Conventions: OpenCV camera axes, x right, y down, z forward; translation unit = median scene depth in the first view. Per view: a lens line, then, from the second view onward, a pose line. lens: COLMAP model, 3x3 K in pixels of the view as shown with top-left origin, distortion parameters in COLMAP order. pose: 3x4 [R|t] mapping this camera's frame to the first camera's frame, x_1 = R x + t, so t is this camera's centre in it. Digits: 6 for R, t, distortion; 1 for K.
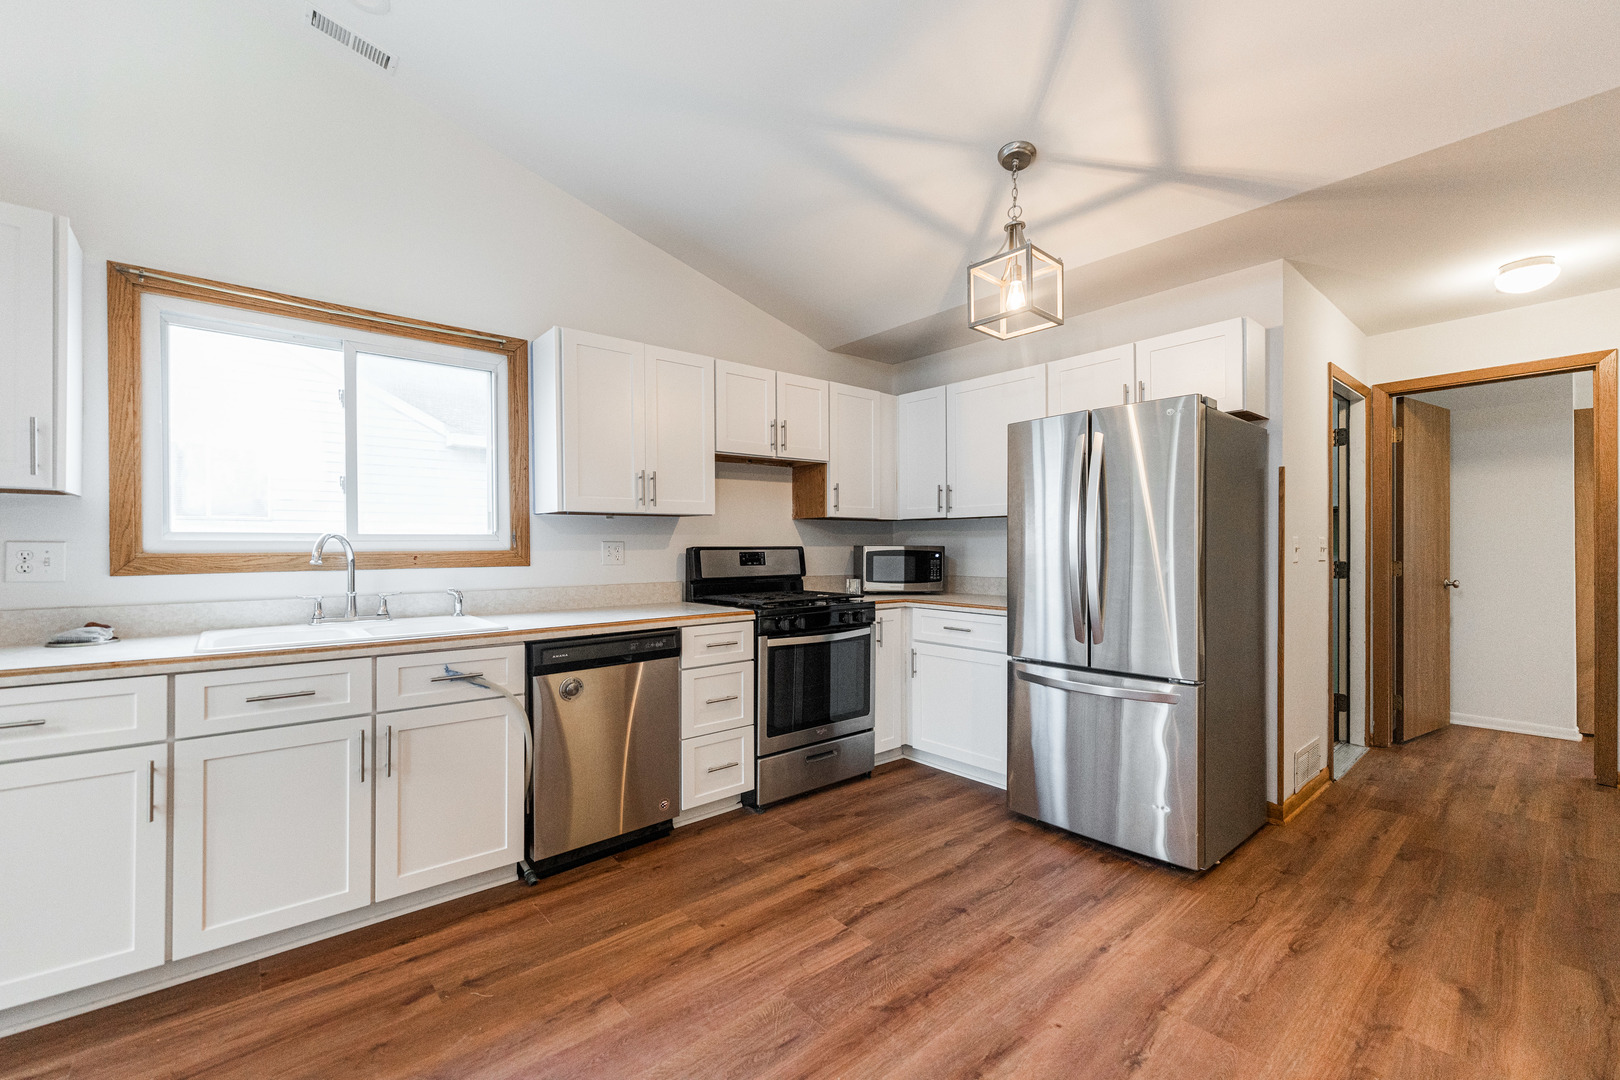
lens RADIAL K [[663.7, 0, 774.5], [0, 663.7, 544.7], [0, 0, 1]] dist [0.000914, 0.000795]
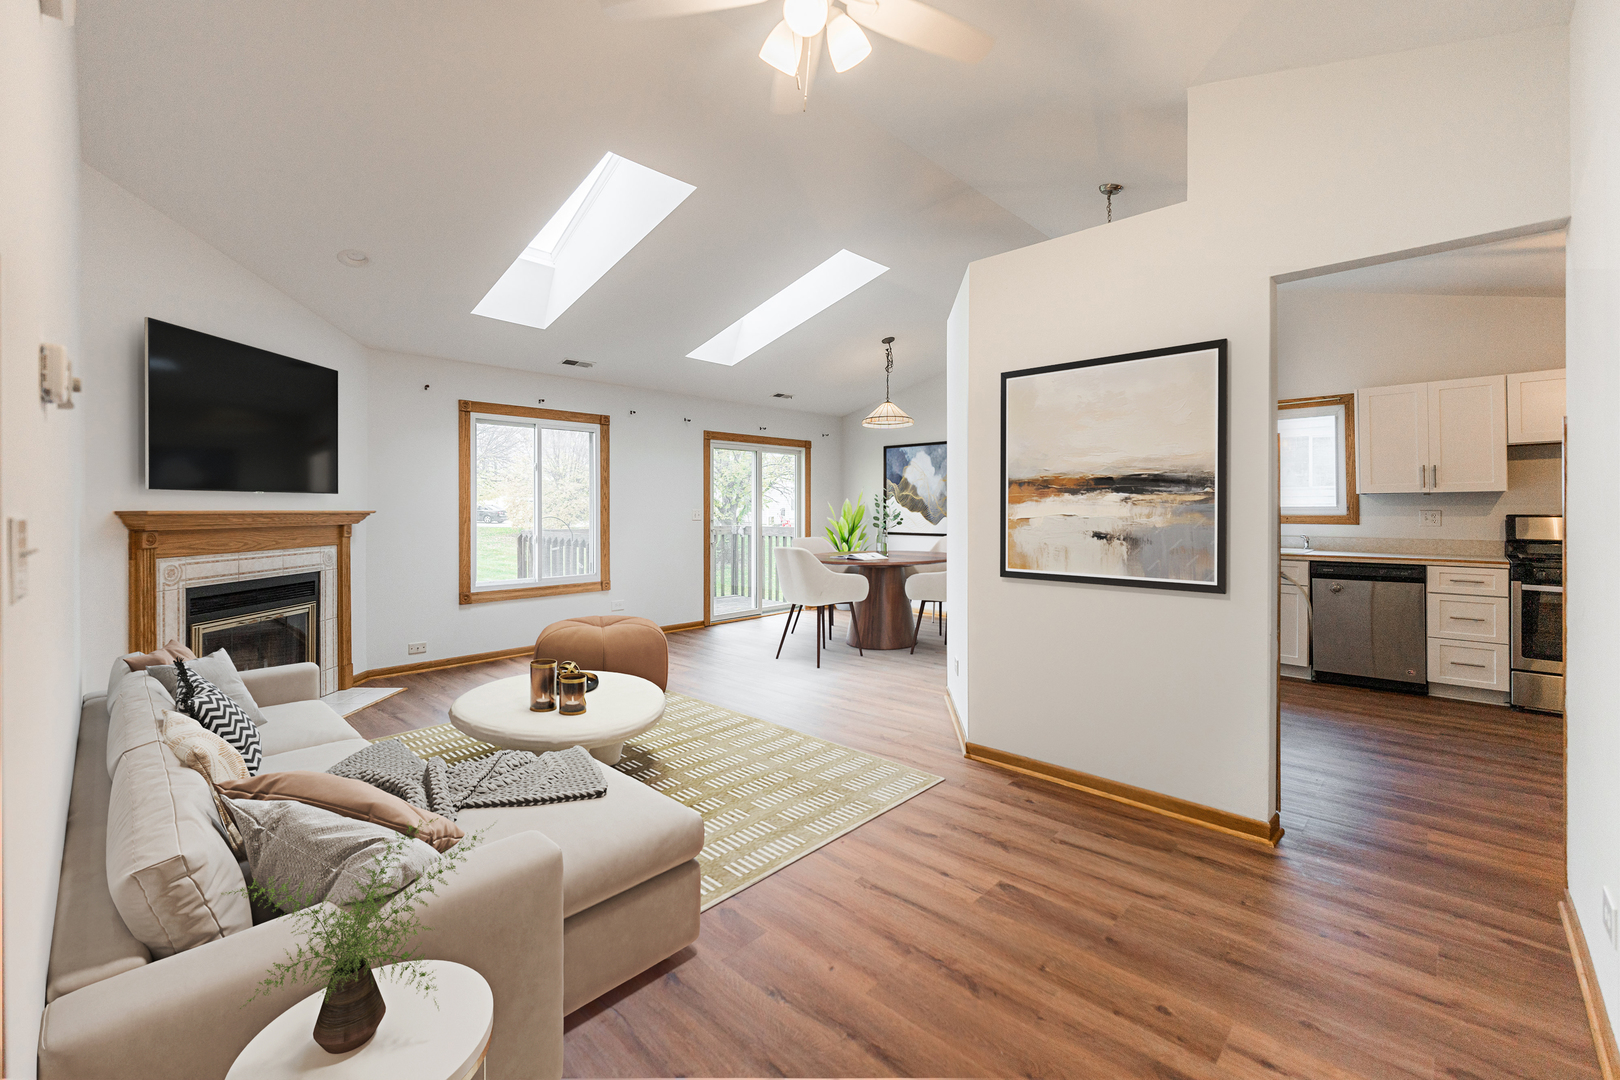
lens RADIAL K [[663.7, 0, 834.5], [0, 663.7, 502.9], [0, 0, 1]] dist [0.000914, 0.000795]
pose [[0.147315, -0.004326, -0.989080, 1.306317], [0.001860, 0.999990, -0.004097, -0.023058], [0.989088, -0.001236, 0.147321, -0.678222]]
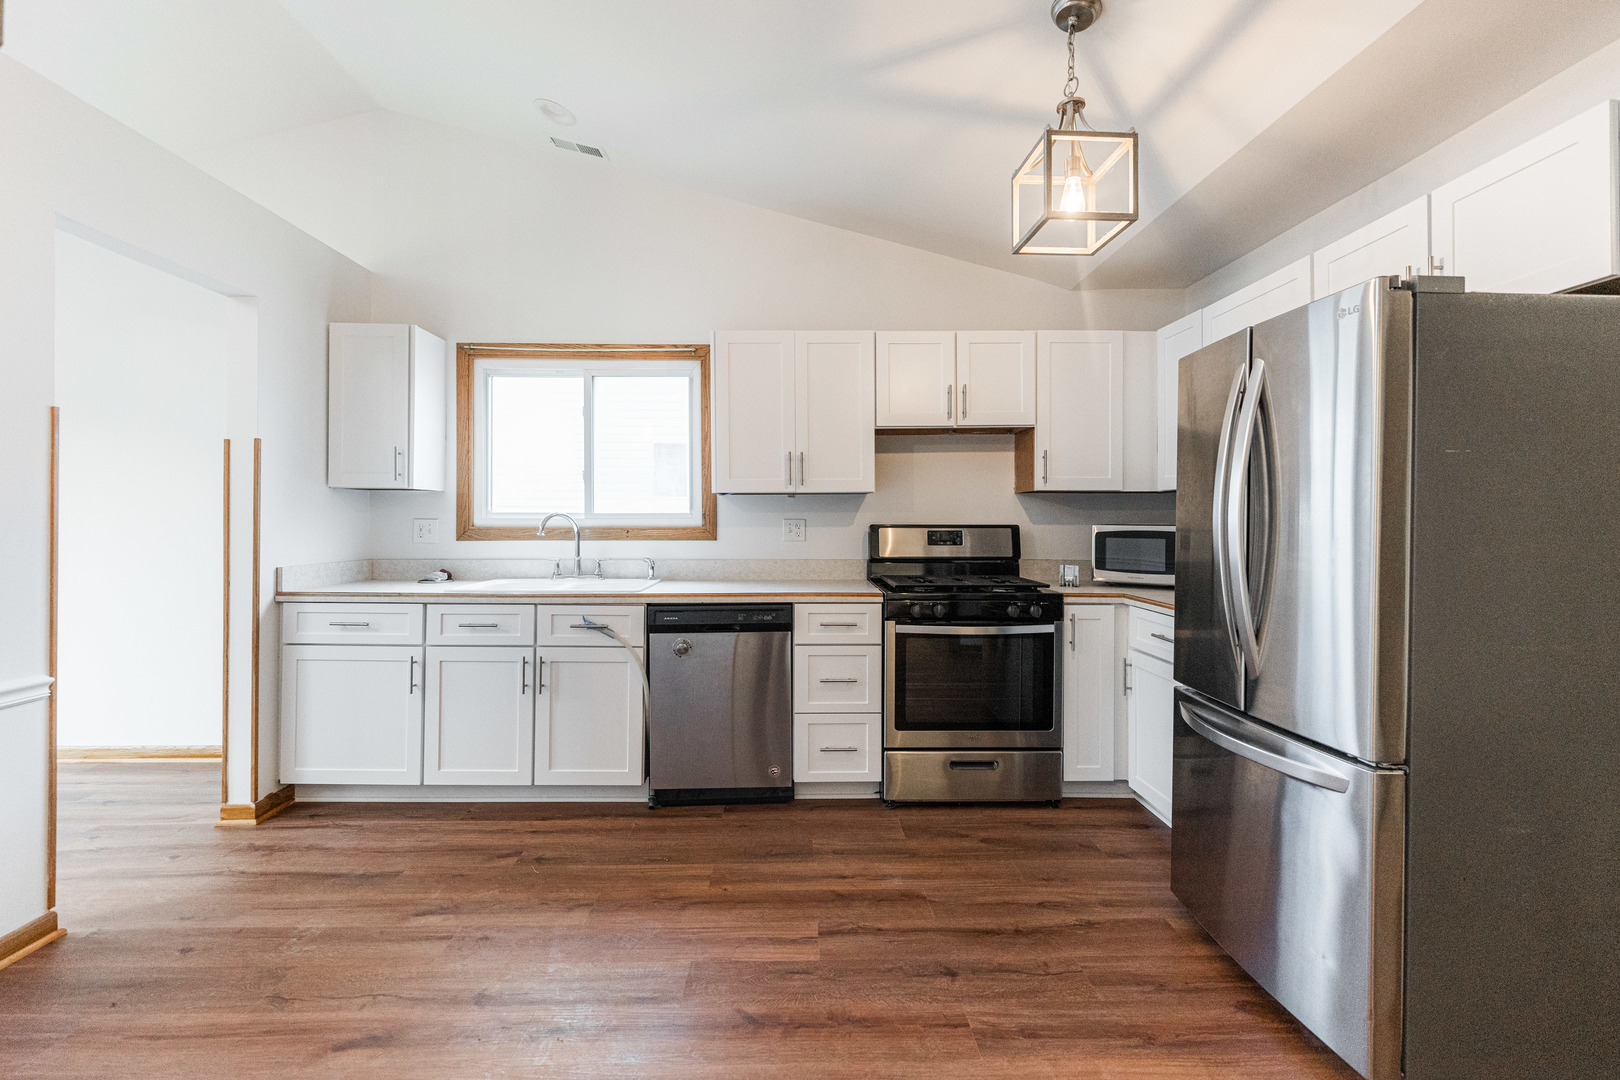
lens RADIAL K [[679.0, 0, 793.3], [0, 679.0, 517.4], [0, 0, 1]] dist [0.003267, 0.000055]
pose [[0.787385, 0.002727, -0.616455, 0.540691], [-0.003534, 0.999994, -0.000089, -0.009290], [0.616451, 0.002249, 0.787390, 0.182652]]
